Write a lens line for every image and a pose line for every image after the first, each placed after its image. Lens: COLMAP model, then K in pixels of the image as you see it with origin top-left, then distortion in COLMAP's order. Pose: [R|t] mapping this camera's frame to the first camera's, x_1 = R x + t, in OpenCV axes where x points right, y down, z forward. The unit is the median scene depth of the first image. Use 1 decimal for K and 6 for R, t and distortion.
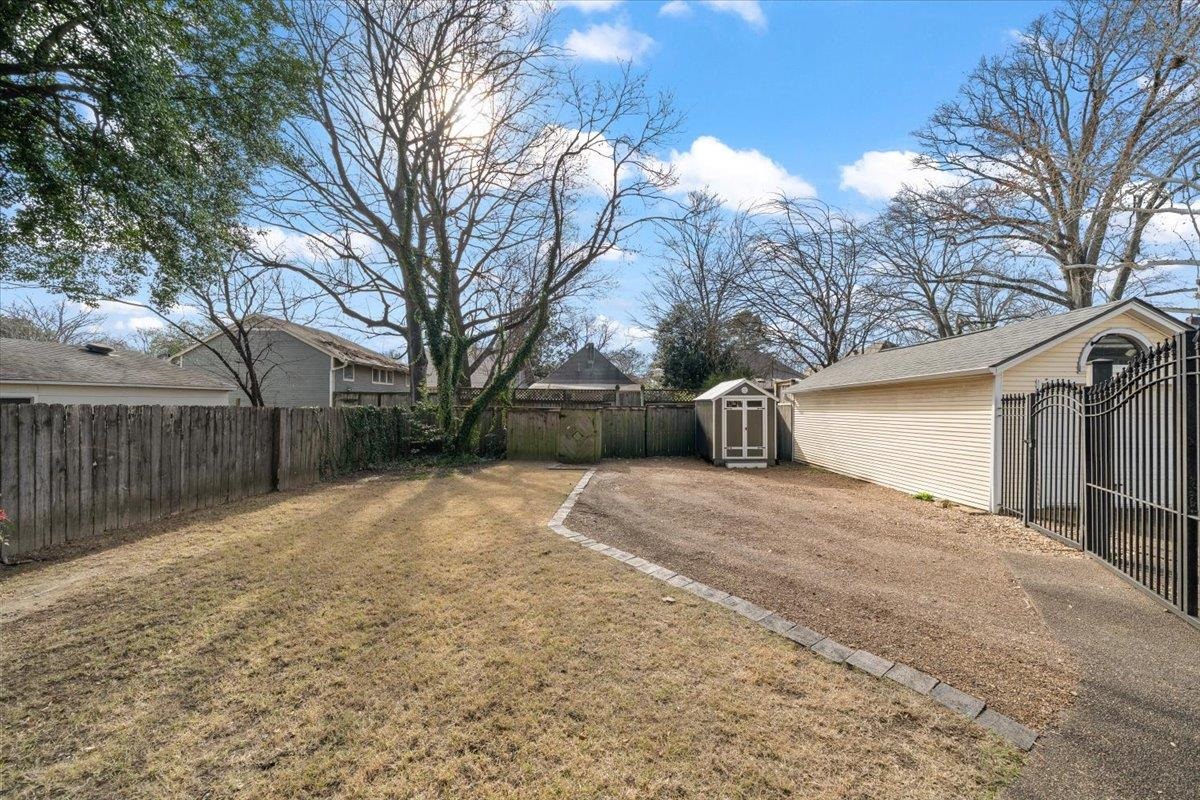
lens RADIAL K [[443.5, 0, 596.5], [0, 443.5, 403.3], [0, 0, 1]] dist [-0.001879, -0.000049]
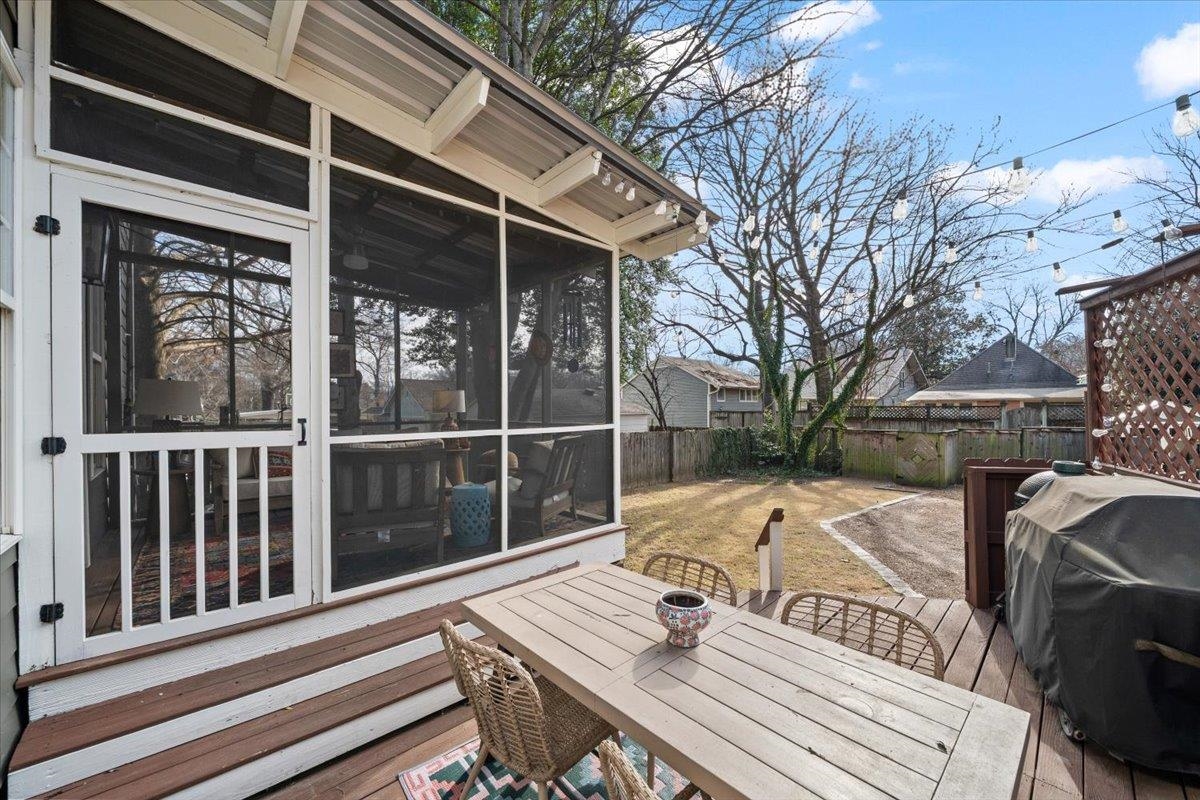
lens RADIAL K [[443.5, 0, 598.8], [0, 443.5, 409.7], [0, 0, 1]] dist [-0.001879, -0.000049]
pose [[0.699193, -0.013747, -0.714801, 0.175823], [0.011012, 0.999904, -0.008459, -0.039037], [0.714848, -0.001957, 0.699277, -0.227280]]
